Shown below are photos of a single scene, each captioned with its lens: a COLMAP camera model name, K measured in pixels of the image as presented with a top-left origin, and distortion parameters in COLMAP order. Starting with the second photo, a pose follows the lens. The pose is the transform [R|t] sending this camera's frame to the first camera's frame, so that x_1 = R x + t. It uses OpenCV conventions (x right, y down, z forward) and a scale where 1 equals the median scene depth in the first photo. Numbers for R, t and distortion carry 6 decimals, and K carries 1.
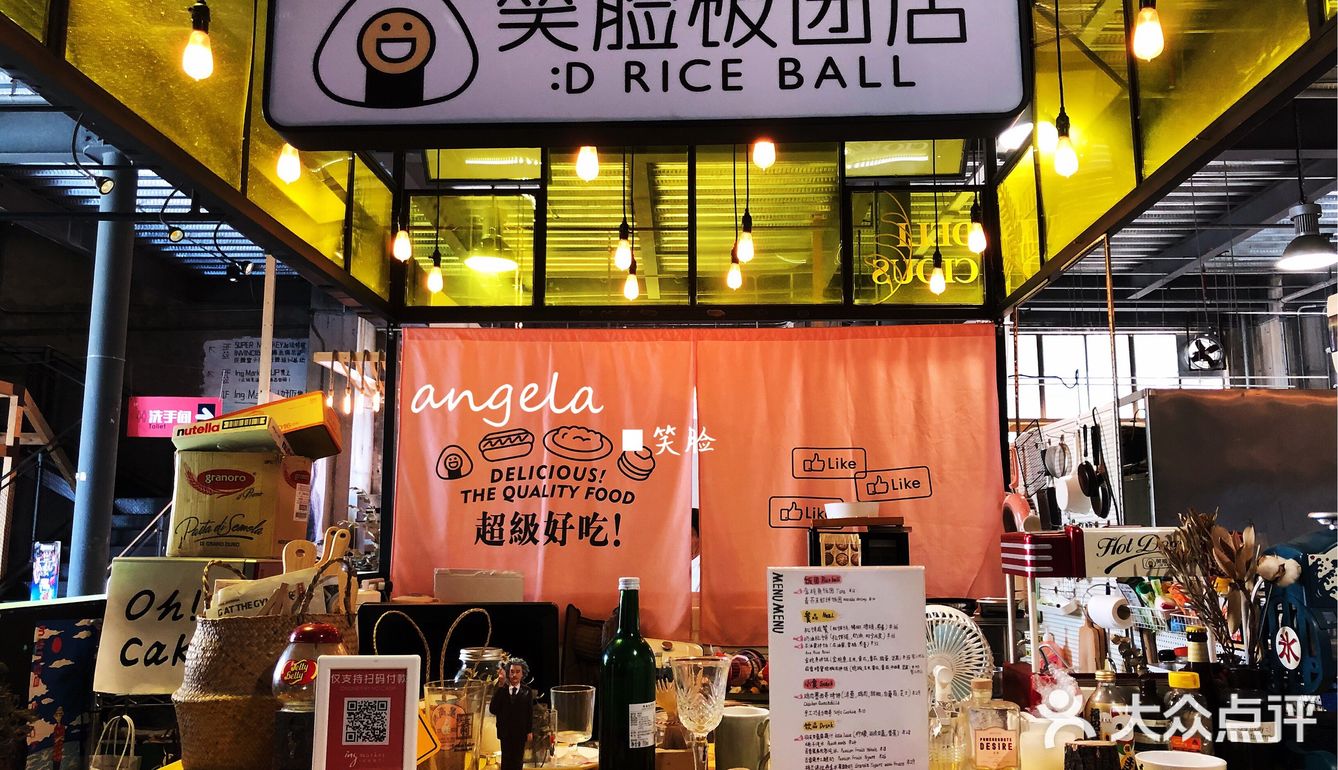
lens RADIAL K [[1113.9, 0, 670.7], [0, 1113.9, 378.6], [0, 0, 1]] dist [0.004630, 0.001482]
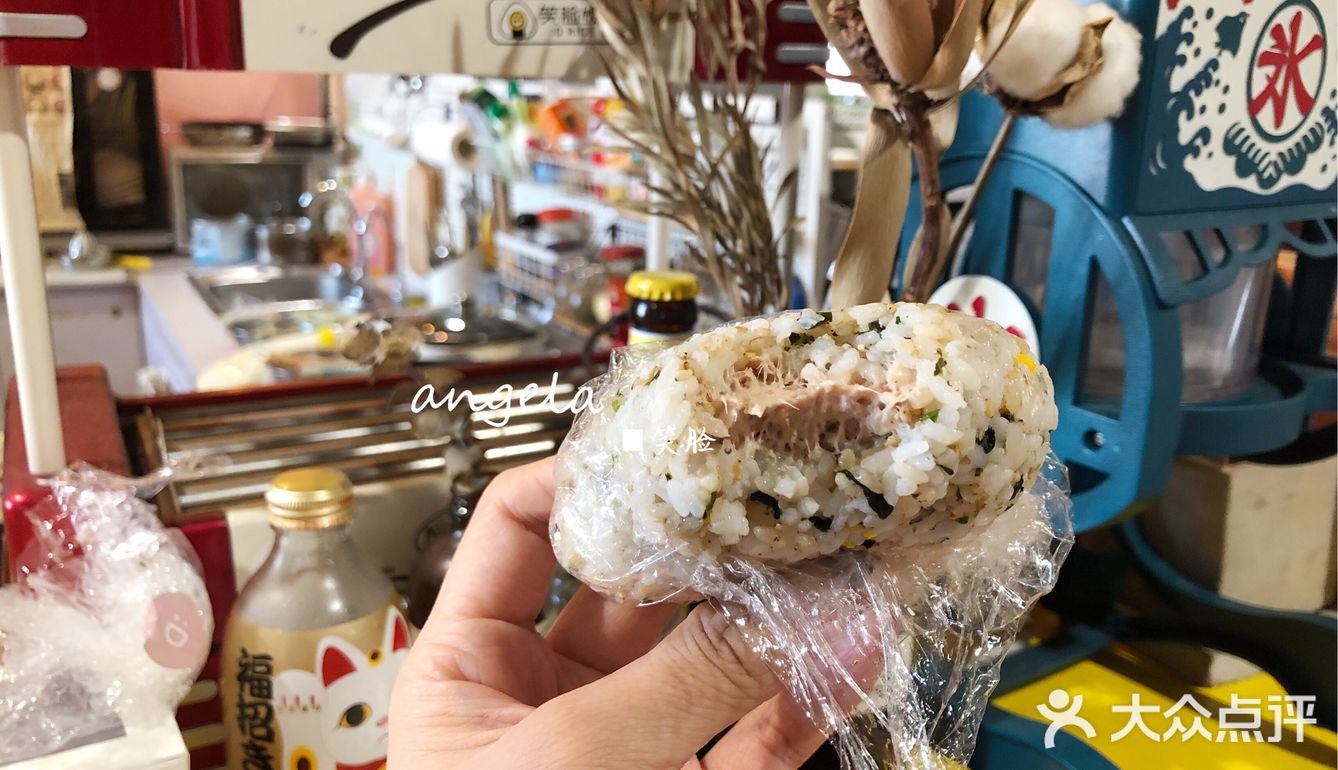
lens RADIAL K [[1113.9, 0, 667.1], [0, 1113.9, 381.5], [0, 0, 1]] dist [0.004630, 0.001482]
pose [[0.858572, -0.106367, 0.501537, 0.197907], [-0.111888, 0.915789, 0.385761, 0.084700], [-0.500334, -0.387320, 0.774370, 0.461130]]
